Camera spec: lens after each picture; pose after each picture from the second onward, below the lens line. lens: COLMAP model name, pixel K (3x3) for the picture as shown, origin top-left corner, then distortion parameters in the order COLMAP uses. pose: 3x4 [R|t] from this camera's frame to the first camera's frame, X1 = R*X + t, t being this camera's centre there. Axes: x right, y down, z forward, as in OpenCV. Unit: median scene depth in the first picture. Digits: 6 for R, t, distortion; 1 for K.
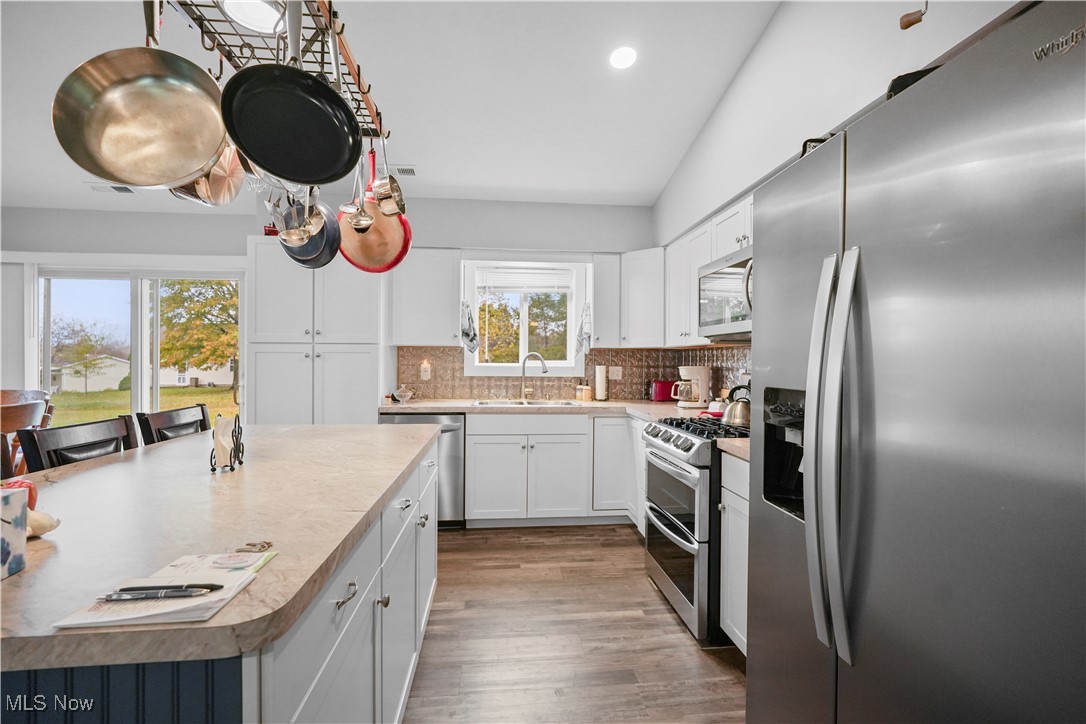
lens RADIAL K [[480.2, 0, 547.7], [0, 480.2, 361.8], [0, 0, 1]] dist [-0.017184, 0.007363]
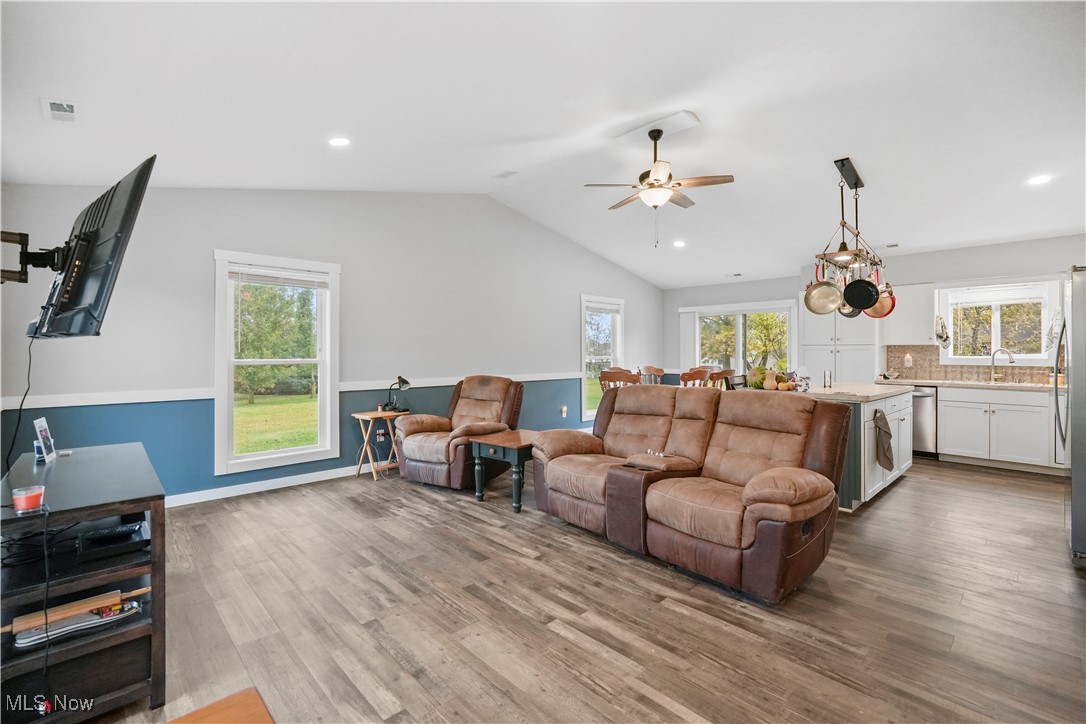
lens RADIAL K [[480.2, 0, 542.4], [0, 480.2, 351.1], [0, 0, 1]] dist [-0.017184, 0.007363]
pose [[0.606710, -0.007575, -0.794887, 0.295897], [-0.002321, 0.999933, -0.011300, 0.008681], [0.794920, 0.008701, 0.606652, -1.022847]]
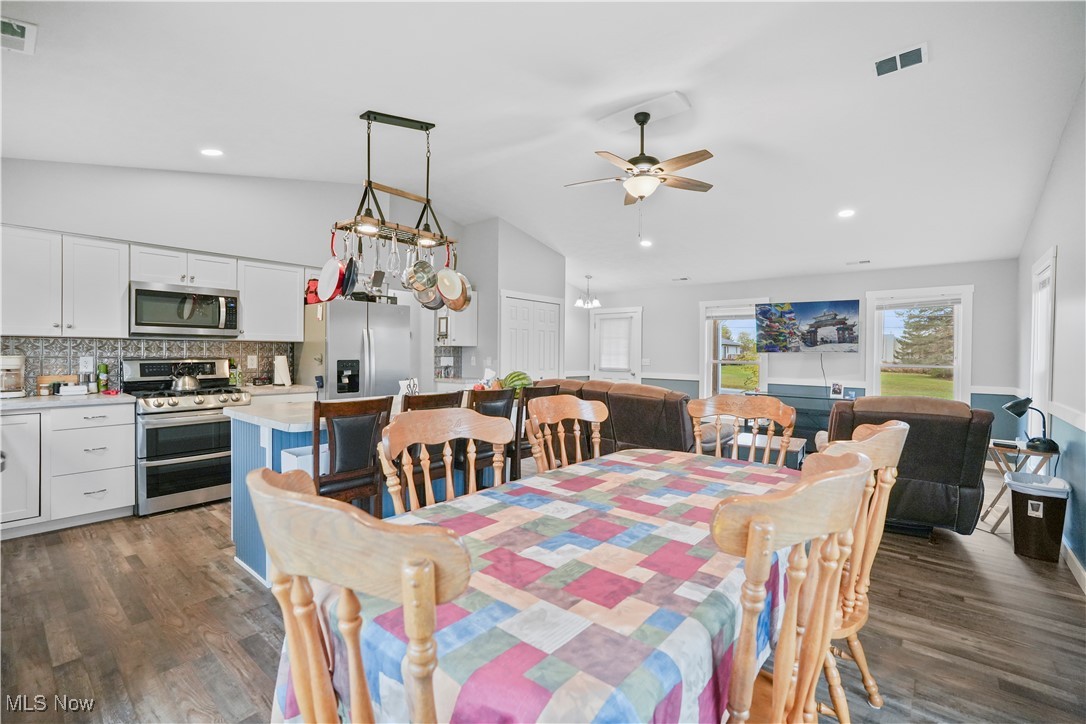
lens RADIAL K [[480.2, 0, 531.5], [0, 480.2, 360.4], [0, 0, 1]] dist [-0.017184, 0.007363]
pose [[-0.681201, -0.024329, 0.731692, -1.139224], [-0.010940, 0.999674, 0.023055, -0.015056], [-0.732015, 0.007700, -0.681245, 0.891860]]
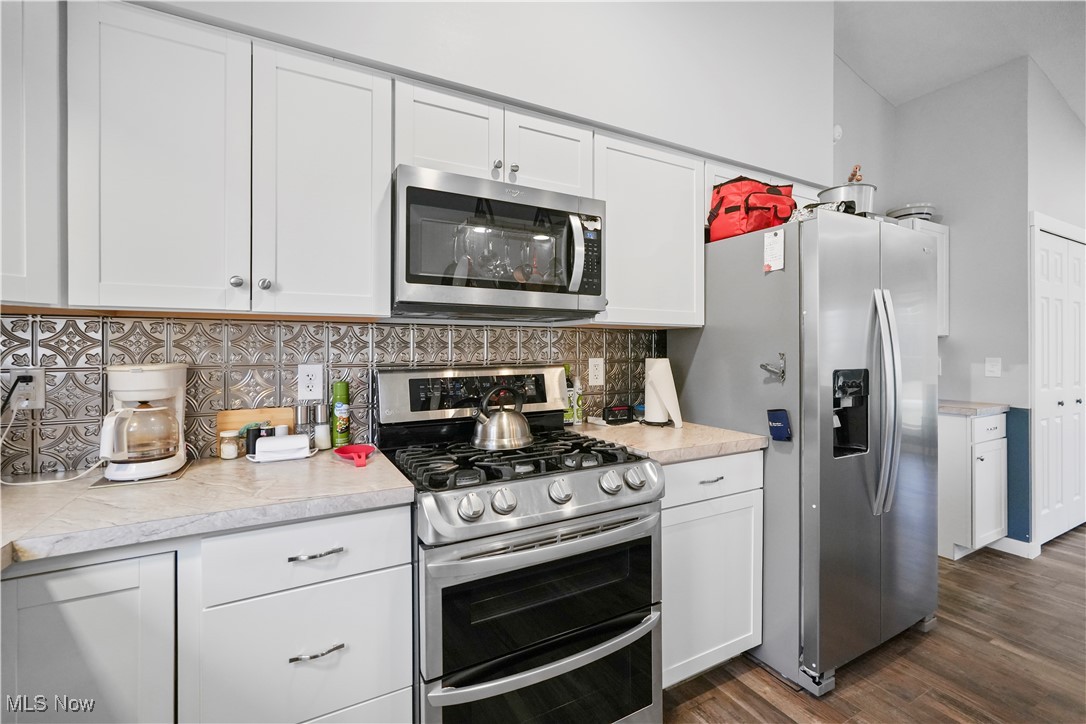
lens RADIAL K [[480.2, 0, 523.4], [0, 480.2, 355.4], [0, 0, 1]] dist [-0.017184, 0.007363]
pose [[-0.354700, -0.016314, 0.934838, -0.164146], [0.002624, 0.999826, 0.018443, -0.004530], [-0.934976, 0.008995, -0.354596, 0.866256]]
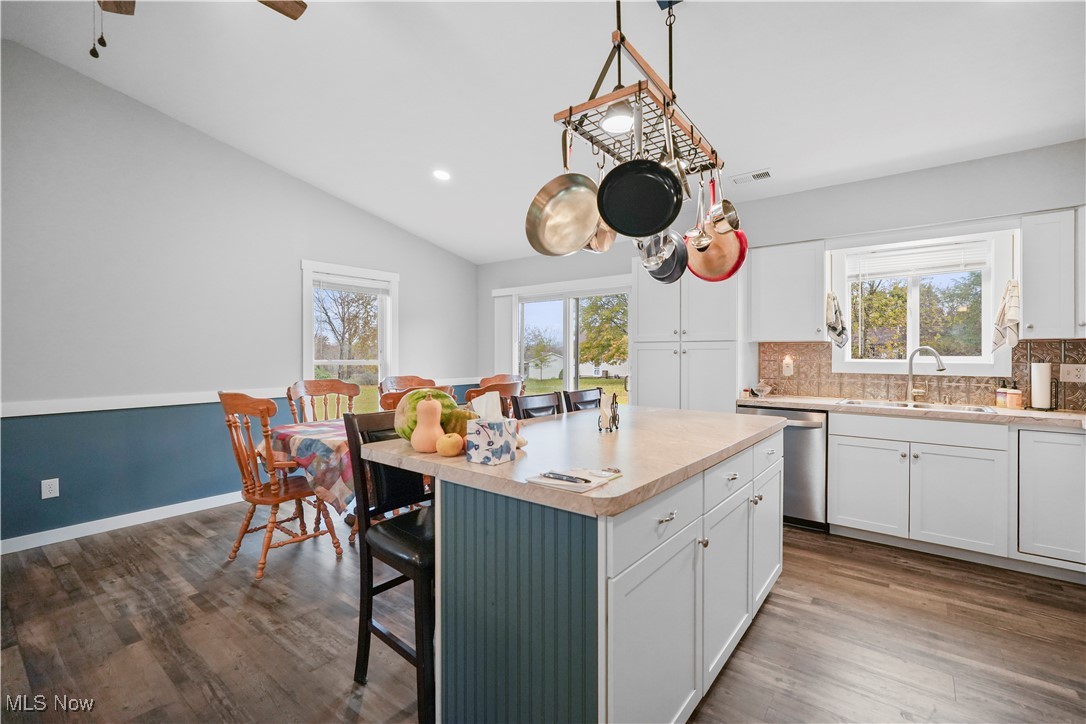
lens RADIAL K [[480.2, 0, 536.3], [0, 480.2, 354.7], [0, 0, 1]] dist [-0.017184, 0.007363]
pose [[0.710141, -0.003680, -0.704050, 0.085951], [-0.000972, 0.999980, -0.006207, 0.000828], [0.704059, 0.005092, 0.710123, -0.083403]]
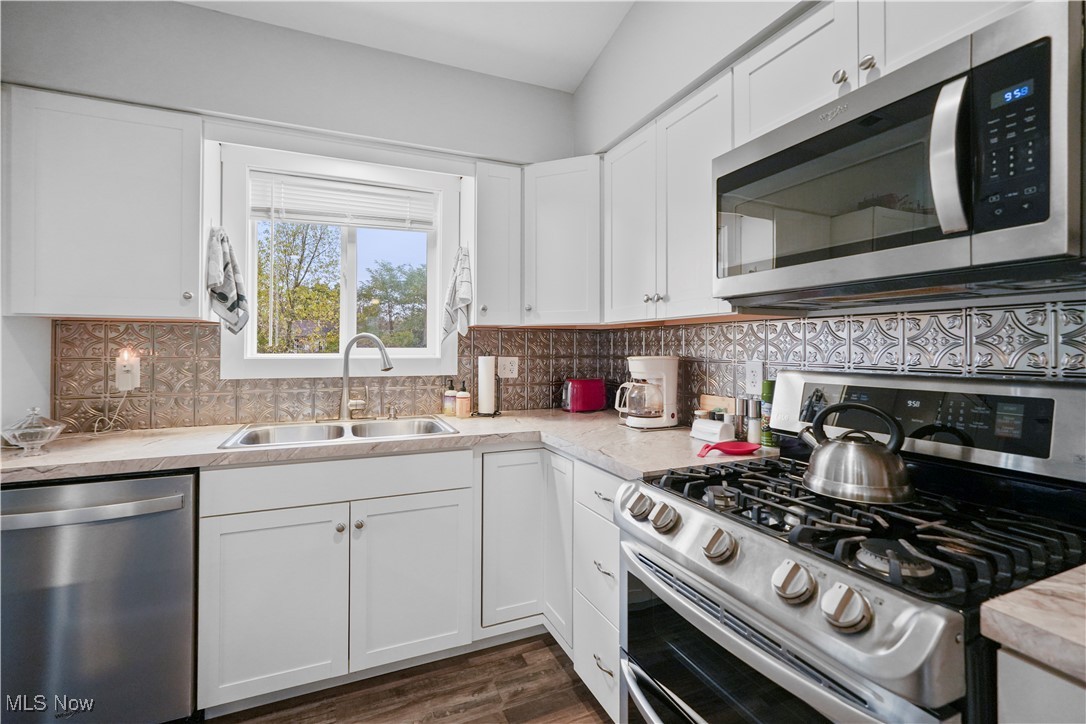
lens RADIAL K [[480.2, 0, 545.9], [0, 480.2, 341.3], [0, 0, 1]] dist [-0.017184, 0.007363]
pose [[0.952251, -0.001795, 0.305311, -0.000055], [0.005586, 0.999918, -0.011544, -0.003407], [-0.305265, 0.012699, 0.952183, 0.483356]]
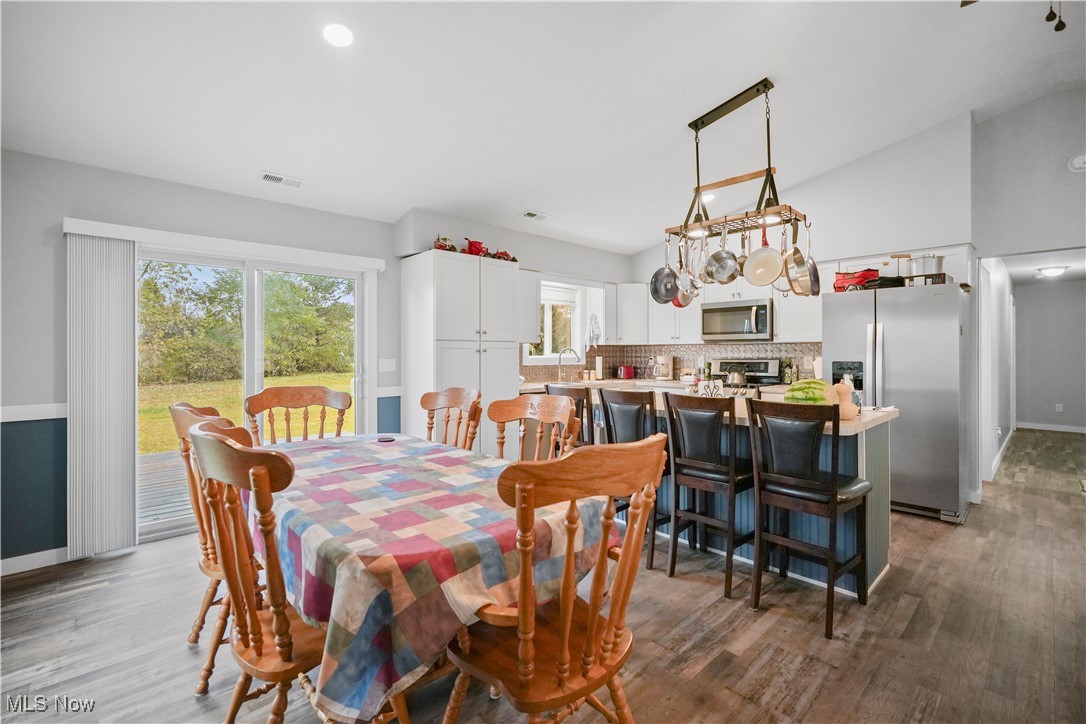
lens RADIAL K [[480.2, 0, 542.4], [0, 480.2, 362.3], [0, 0, 1]] dist [-0.017184, 0.007363]
pose [[0.803405, -0.017115, 0.595188, -1.072398], [0.006046, 0.999770, 0.020588, -0.006420], [-0.595403, -0.012941, 0.803323, -0.111295]]
